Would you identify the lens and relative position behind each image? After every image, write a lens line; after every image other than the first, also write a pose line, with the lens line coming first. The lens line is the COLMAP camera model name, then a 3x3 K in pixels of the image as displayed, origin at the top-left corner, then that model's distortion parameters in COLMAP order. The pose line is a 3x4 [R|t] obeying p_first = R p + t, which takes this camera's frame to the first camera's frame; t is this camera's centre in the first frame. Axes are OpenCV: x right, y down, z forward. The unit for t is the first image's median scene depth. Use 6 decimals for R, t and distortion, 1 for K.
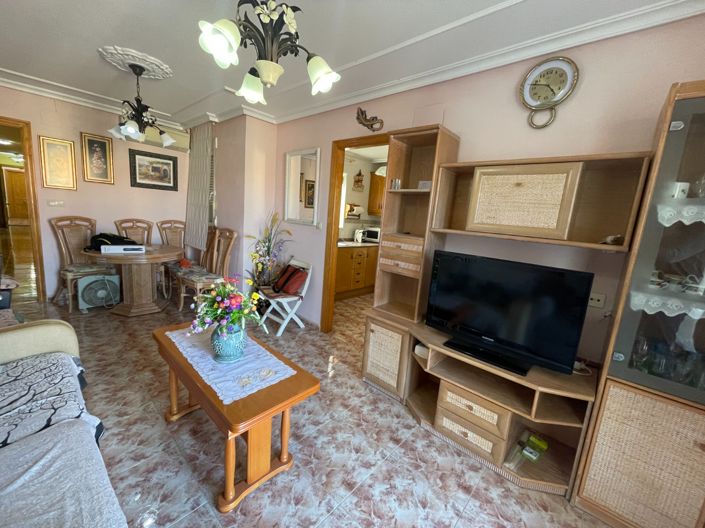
lens RADIAL K [[281.0, 0, 346.9], [0, 281.0, 262.9], [0, 0, 1]] dist [-0.000666, -0.000175]
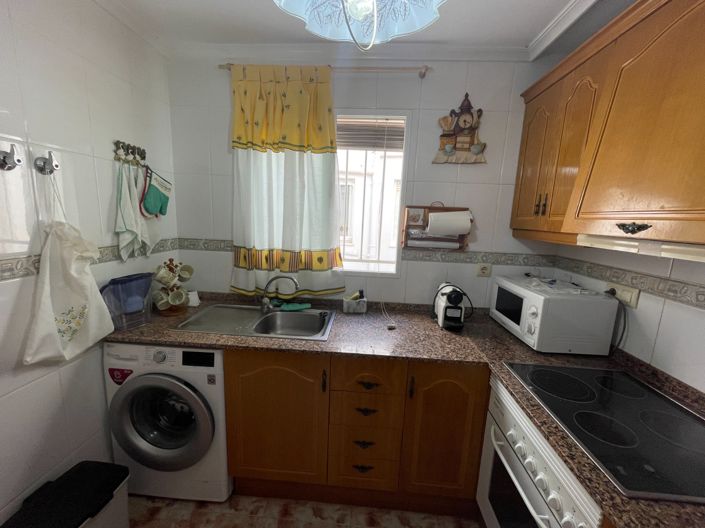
lens RADIAL K [[281.0, 0, 346.9], [0, 281.0, 262.9], [0, 0, 1]] dist [-0.000666, -0.000175]
pose [[0.636168, 0.073333, -0.768057, 0.213081], [-0.125601, 0.992037, -0.009314, -0.125632], [0.761258, 0.102394, 0.640313, 0.714861]]
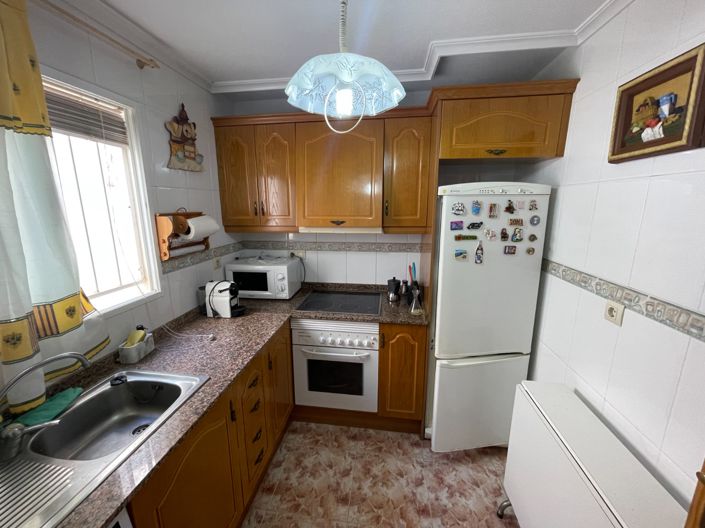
lens RADIAL K [[281.0, 0, 346.9], [0, 281.0, 262.9], [0, 0, 1]] dist [-0.000666, -0.000175]
pose [[0.823134, -0.197083, 0.532550, -0.004598], [0.170234, 0.980349, 0.099679, -0.149711], [-0.541730, 0.008609, 0.840509, 0.619872]]
